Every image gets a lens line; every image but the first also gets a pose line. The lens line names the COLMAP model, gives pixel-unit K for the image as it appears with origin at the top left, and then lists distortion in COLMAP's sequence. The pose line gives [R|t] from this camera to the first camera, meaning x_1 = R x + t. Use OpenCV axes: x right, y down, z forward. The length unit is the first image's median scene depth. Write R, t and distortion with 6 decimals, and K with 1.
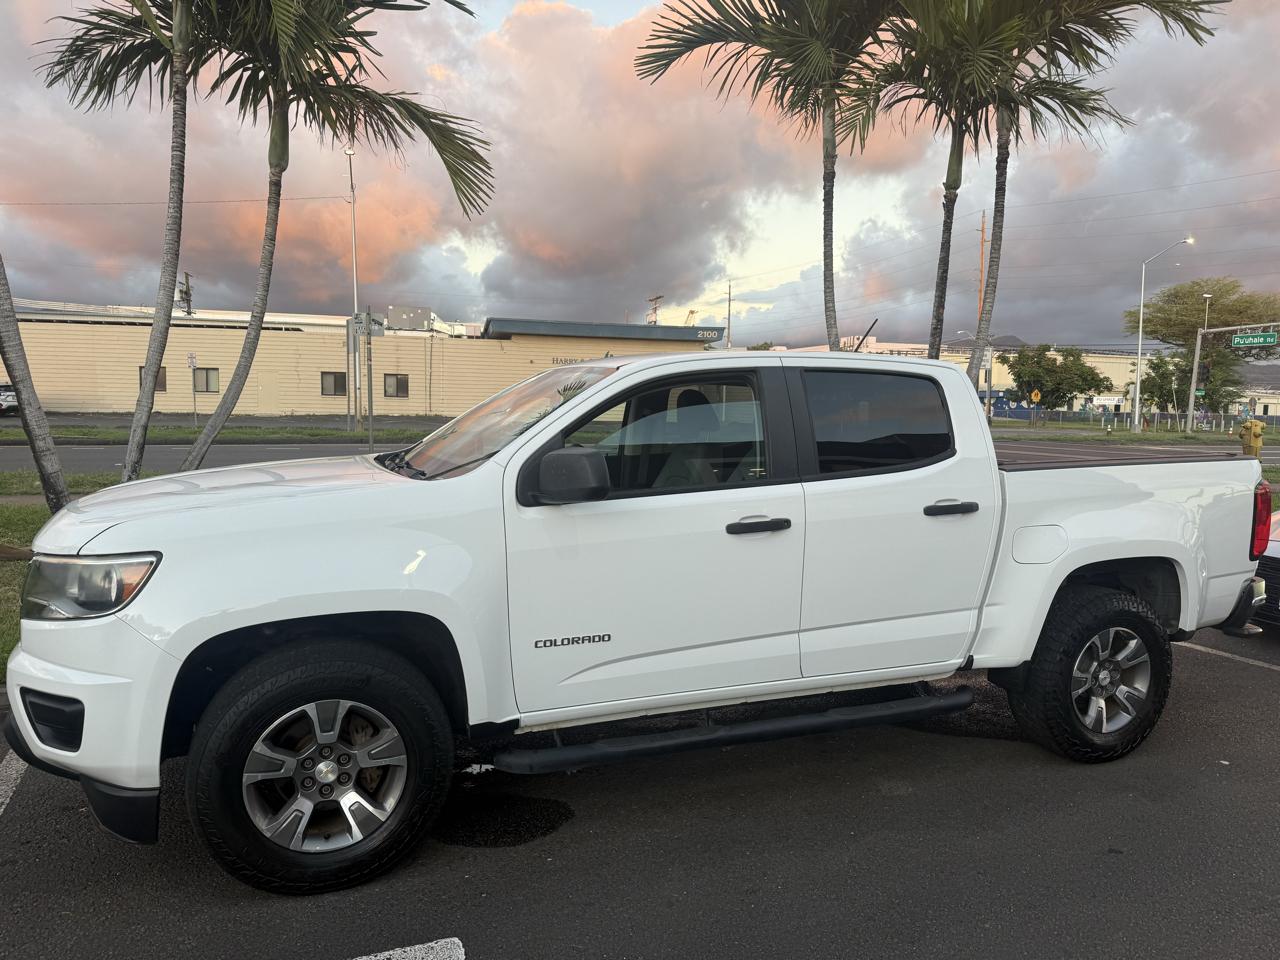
lens RADIAL K [[909.0, 0, 644.9], [0, 909.0, 479.2], [0, 0, 1]] dist [0.028279, -0.041376]
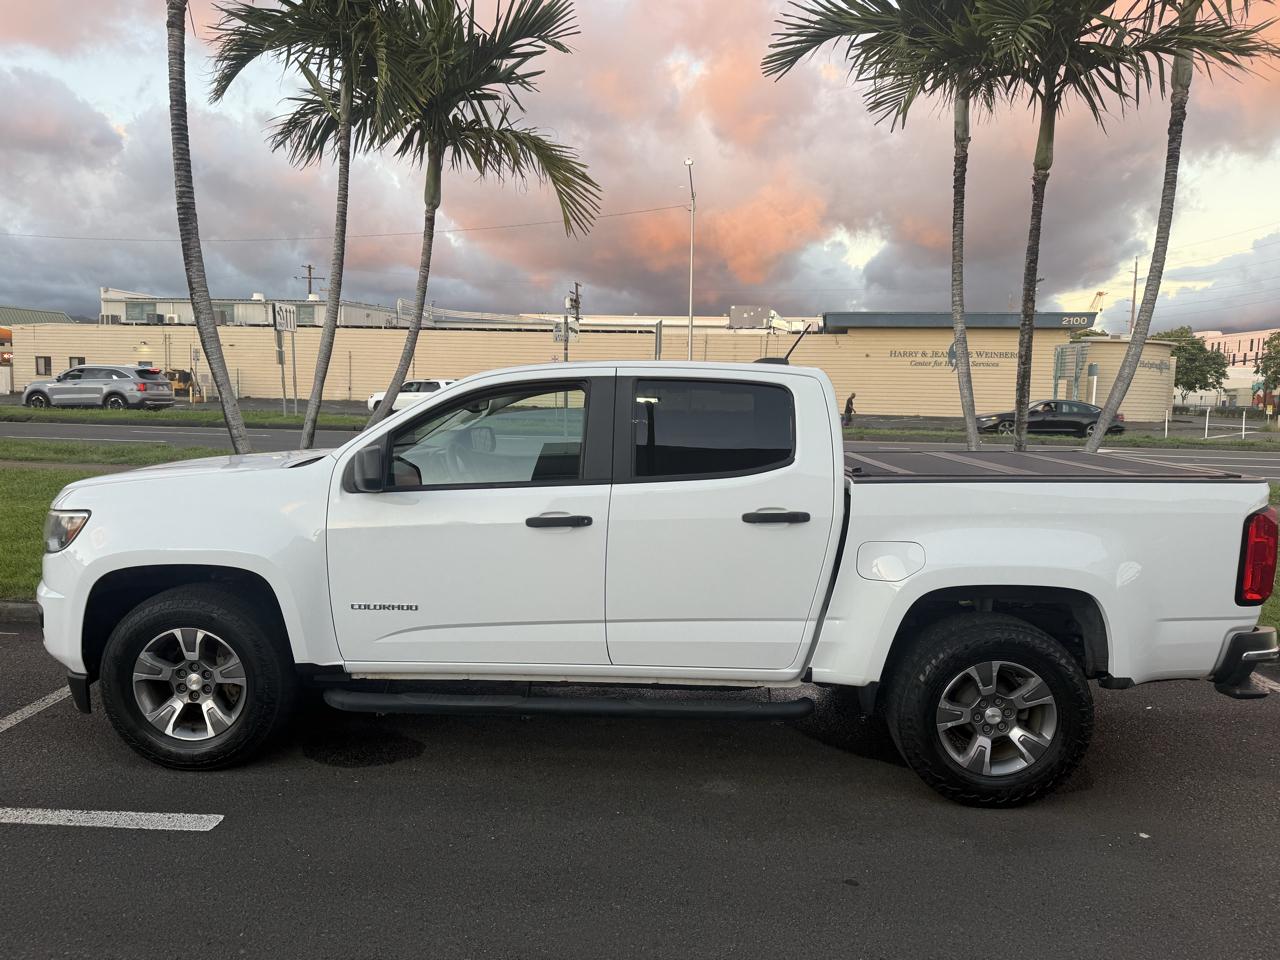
lens RADIAL K [[909.0, 0, 663.6], [0, 909.0, 495.1], [0, 0, 1]] dist [0.028279, -0.041376]
pose [[0.908959, 0.048070, -0.414106, 0.567846], [-0.038056, 0.998750, 0.032405, -0.017012], [0.415146, -0.013695, 0.909652, 0.046285]]
